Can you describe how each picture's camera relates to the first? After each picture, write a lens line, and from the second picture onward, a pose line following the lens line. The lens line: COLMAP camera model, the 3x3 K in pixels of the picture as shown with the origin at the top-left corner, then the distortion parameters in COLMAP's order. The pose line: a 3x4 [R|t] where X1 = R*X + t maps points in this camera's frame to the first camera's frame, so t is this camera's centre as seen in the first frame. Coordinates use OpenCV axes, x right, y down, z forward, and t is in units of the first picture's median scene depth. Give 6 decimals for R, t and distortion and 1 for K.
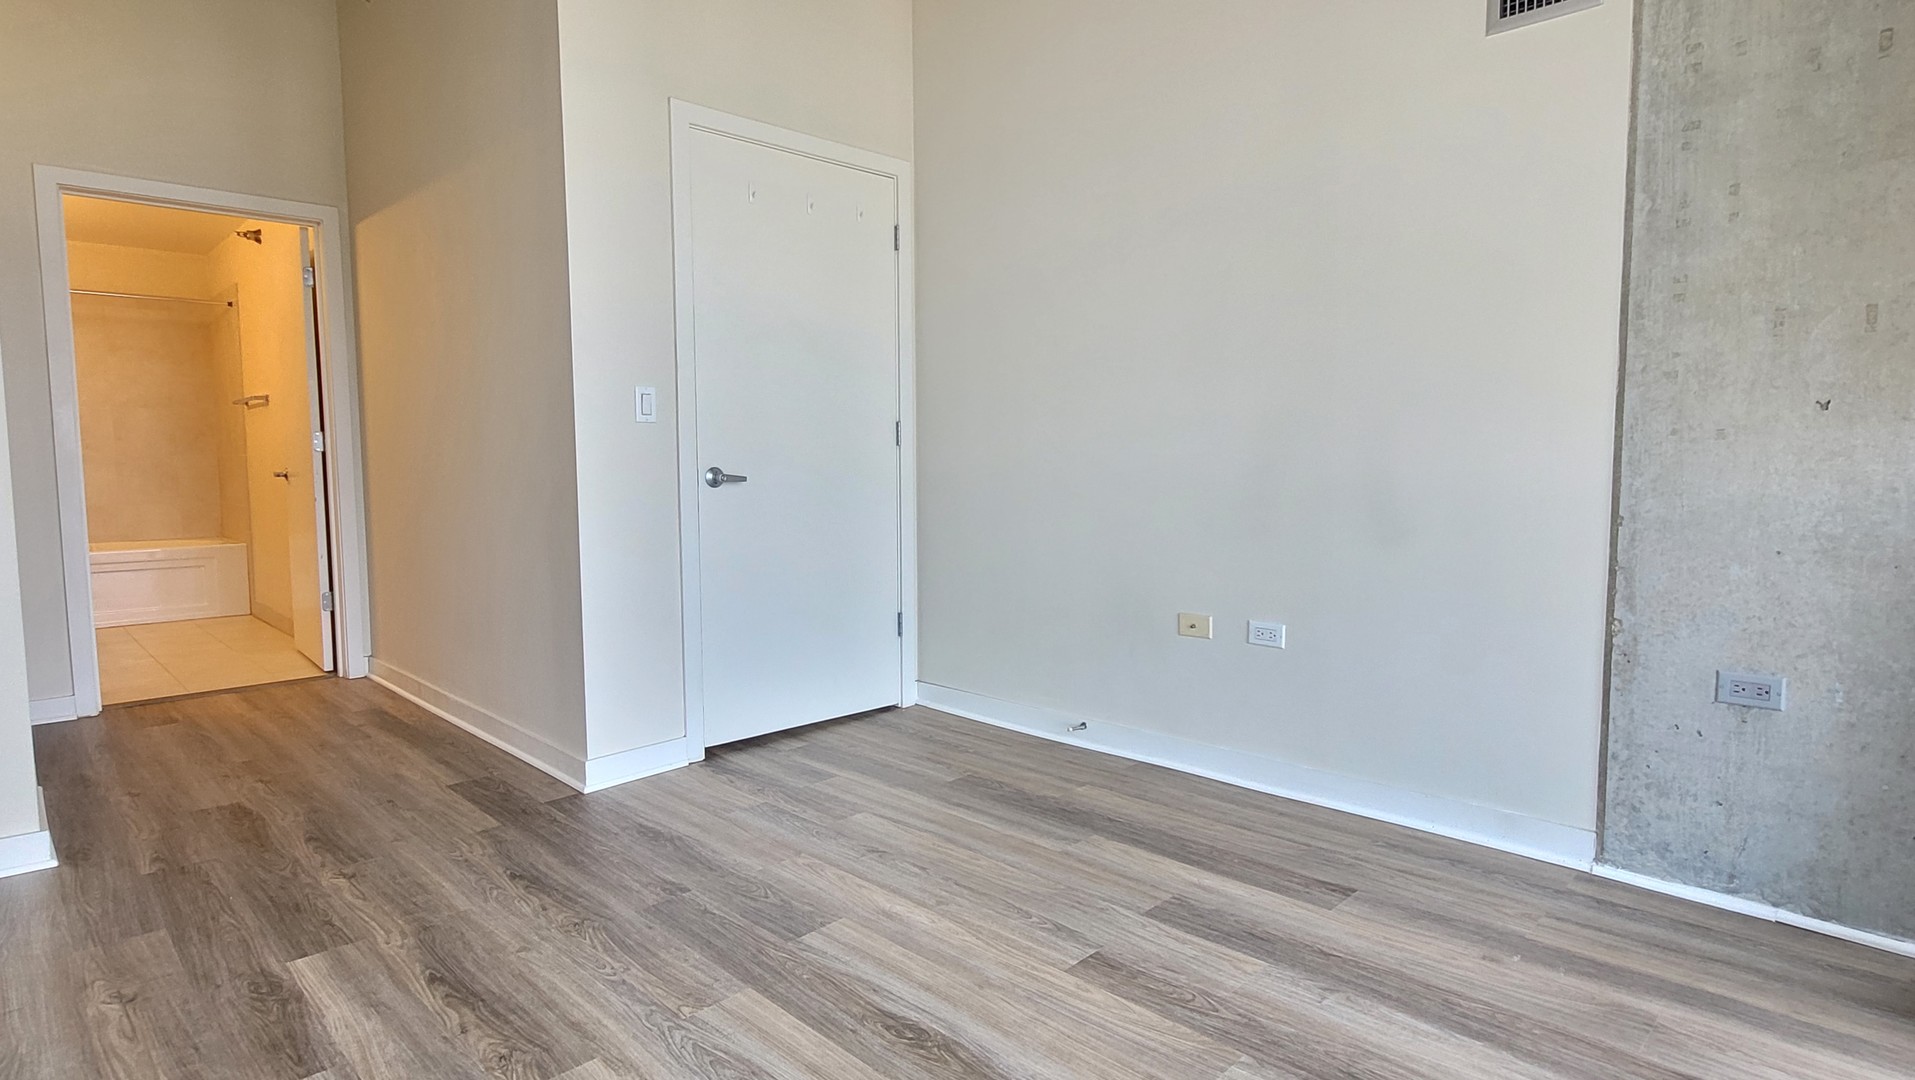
lens RADIAL K [[971.6, 0, 957.5], [0, 971.6, 540.0], [0, 0, 1]] dist [0.000201, 0.000319]
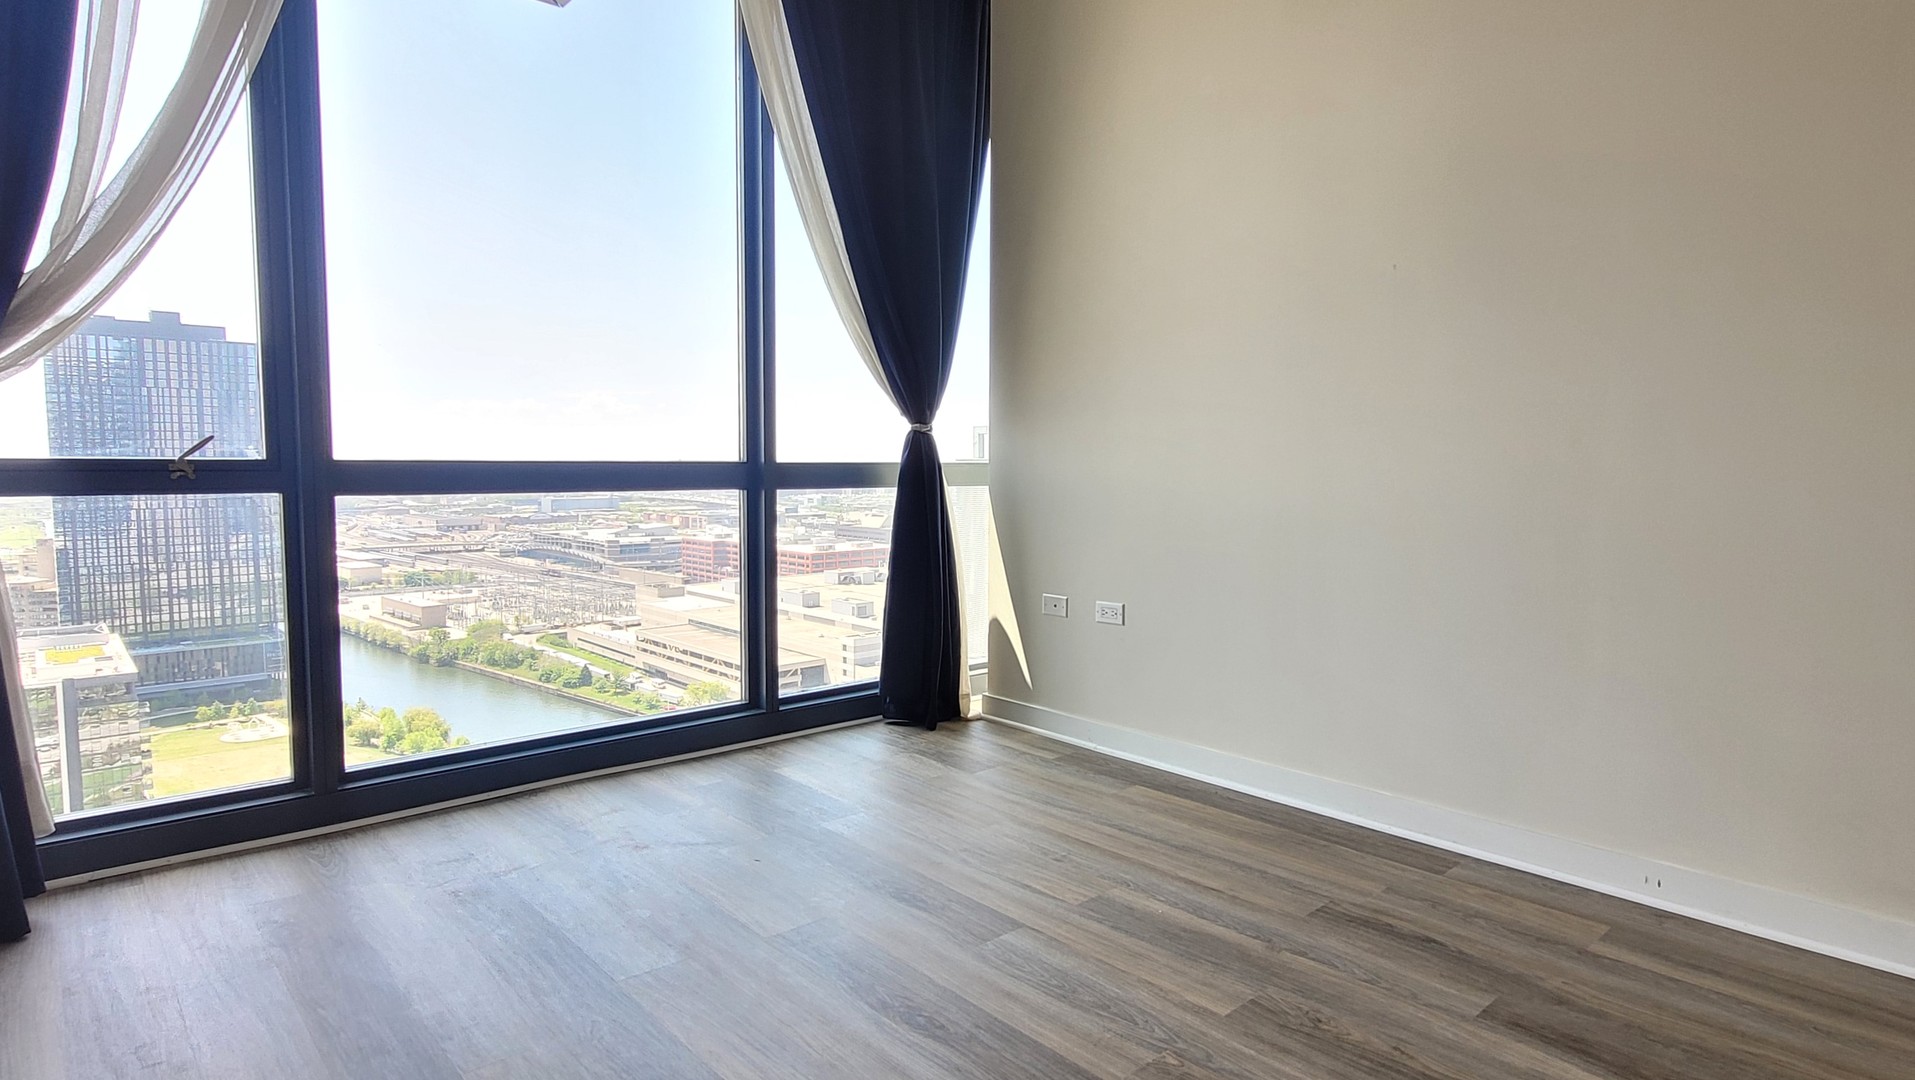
lens RADIAL K [[1039.4, 0, 899.7], [0, 1039.4, 538.9], [0, 0, 1]] dist [0.000586, -0.000109]
pose [[-0.995249, -0.002306, 0.097336, -0.091565], [0.013251, 0.987209, 0.158883, -0.099461], [-0.096457, 0.159418, -0.982488, 1.379959]]
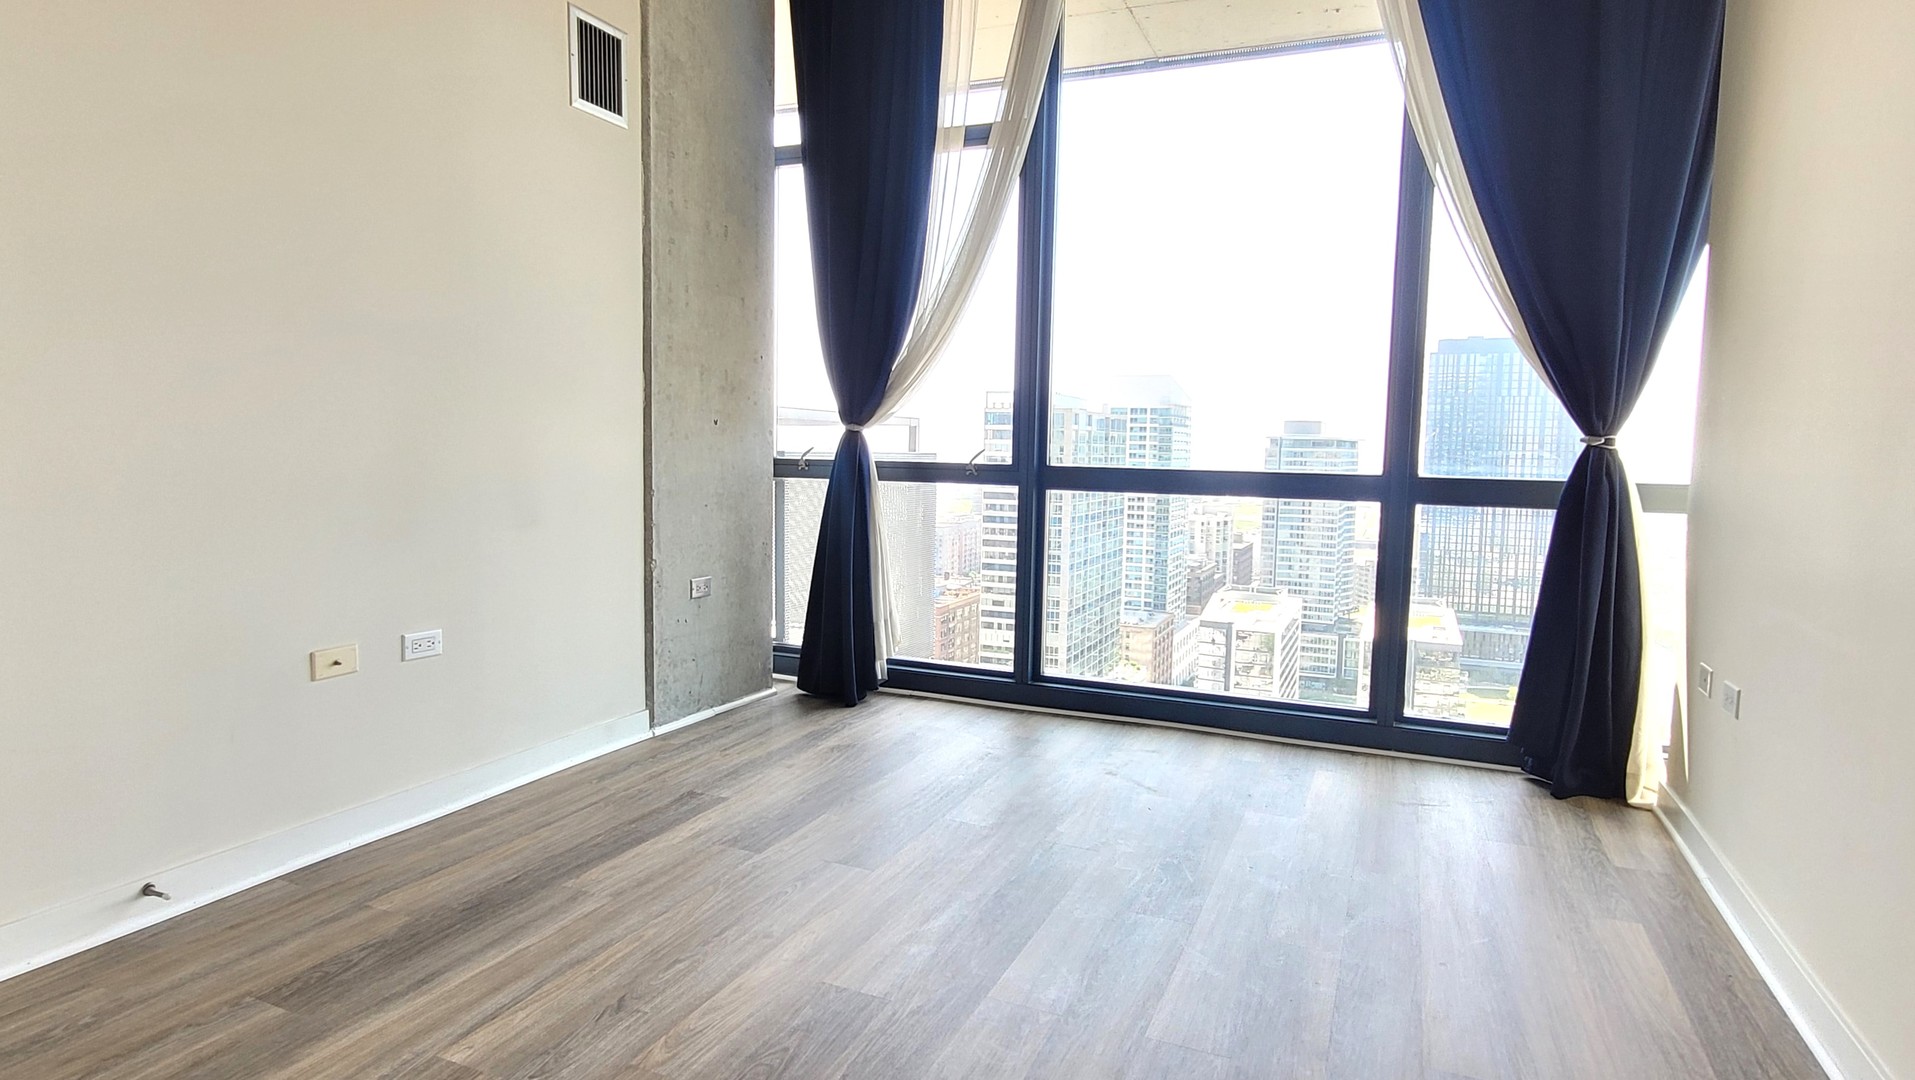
lens RADIAL K [[1006.3, 0, 965.0], [0, 1006.3, 543.3], [0, 0, 1]] dist [-0.006103, -0.000600]
pose [[-0.354061, -0.087106, 0.931157, -0.852182], [0.062382, 0.991236, 0.116446, -0.085793], [-0.933140, 0.099317, -0.345524, 1.015526]]
